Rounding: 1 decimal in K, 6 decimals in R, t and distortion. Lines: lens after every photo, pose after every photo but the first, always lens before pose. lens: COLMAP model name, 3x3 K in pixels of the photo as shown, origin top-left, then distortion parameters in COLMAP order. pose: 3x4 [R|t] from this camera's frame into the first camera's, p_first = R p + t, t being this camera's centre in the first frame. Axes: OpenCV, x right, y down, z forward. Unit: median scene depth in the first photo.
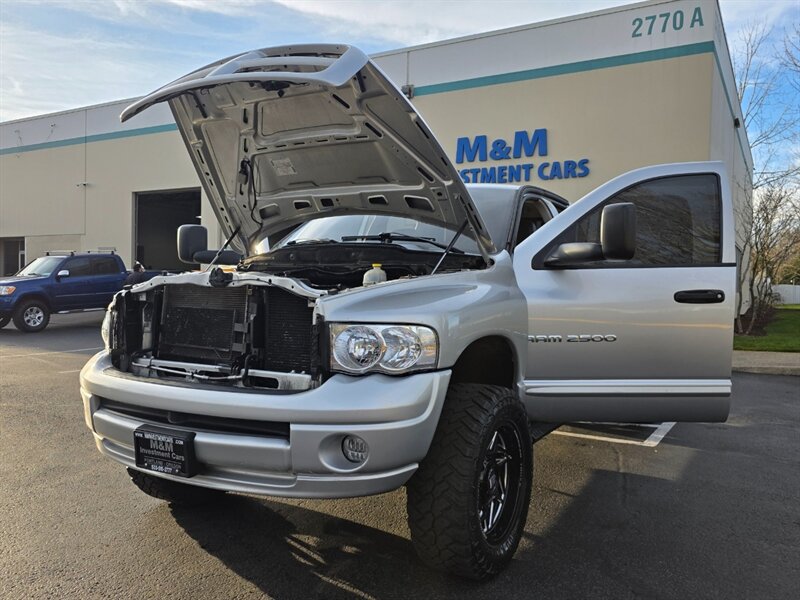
lens RADIAL K [[600.6, 0, 404.8], [0, 600.6, 290.2], [0, 0, 1]] dist [0.026849, -0.001849]
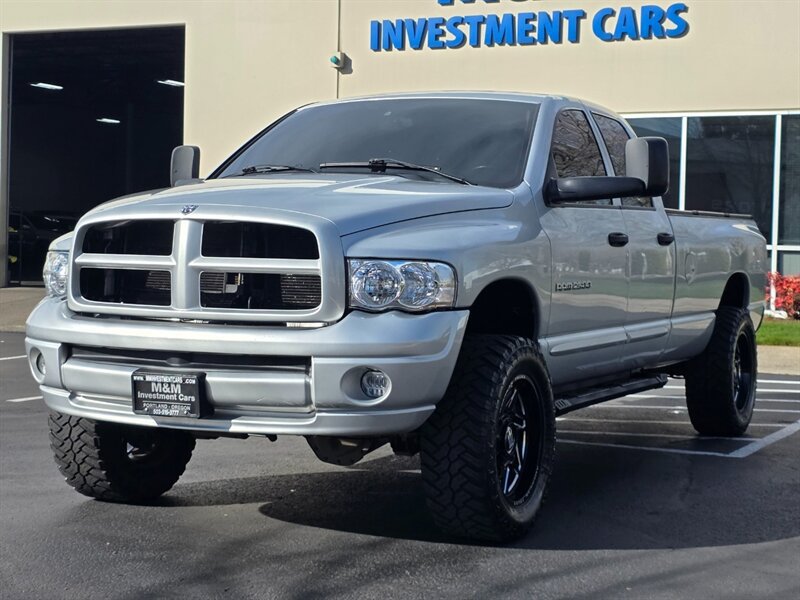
lens RADIAL K [[1223.7, 0, 440.3], [0, 1223.7, 289.2], [0, 0, 1]] dist [0.112716, 0.000000]
pose [[0.995791, 0.004287, 0.091555, -0.131978], [-0.007117, 0.999506, 0.030604, 0.034670], [-0.091379, -0.031127, 0.995330, -0.849093]]
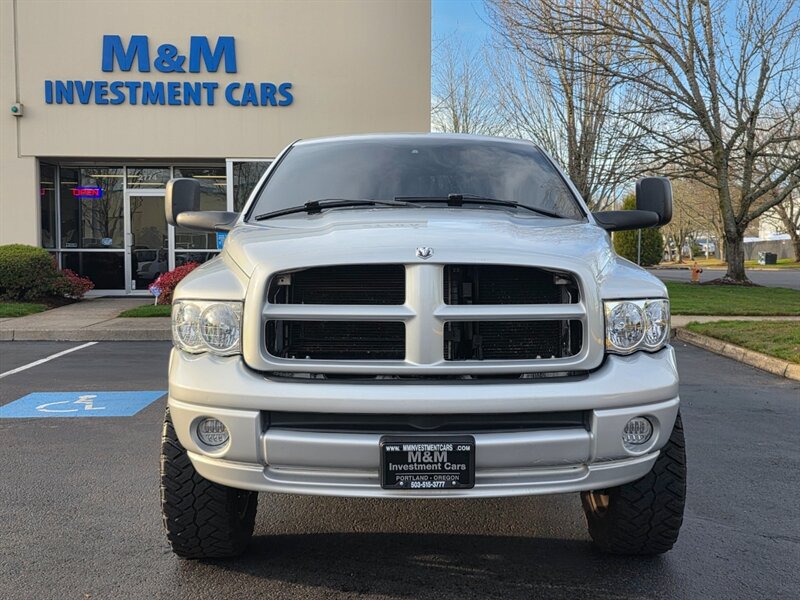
lens RADIAL K [[822.2, 0, 409.7], [0, 822.2, 282.9], [0, 0, 1]] dist [0.027701, 0.000000]
pose [[0.876991, -0.031797, 0.479454, -0.843856], [0.014942, 0.999130, 0.038930, -0.023954], [-0.480275, -0.026978, 0.876703, 0.018850]]
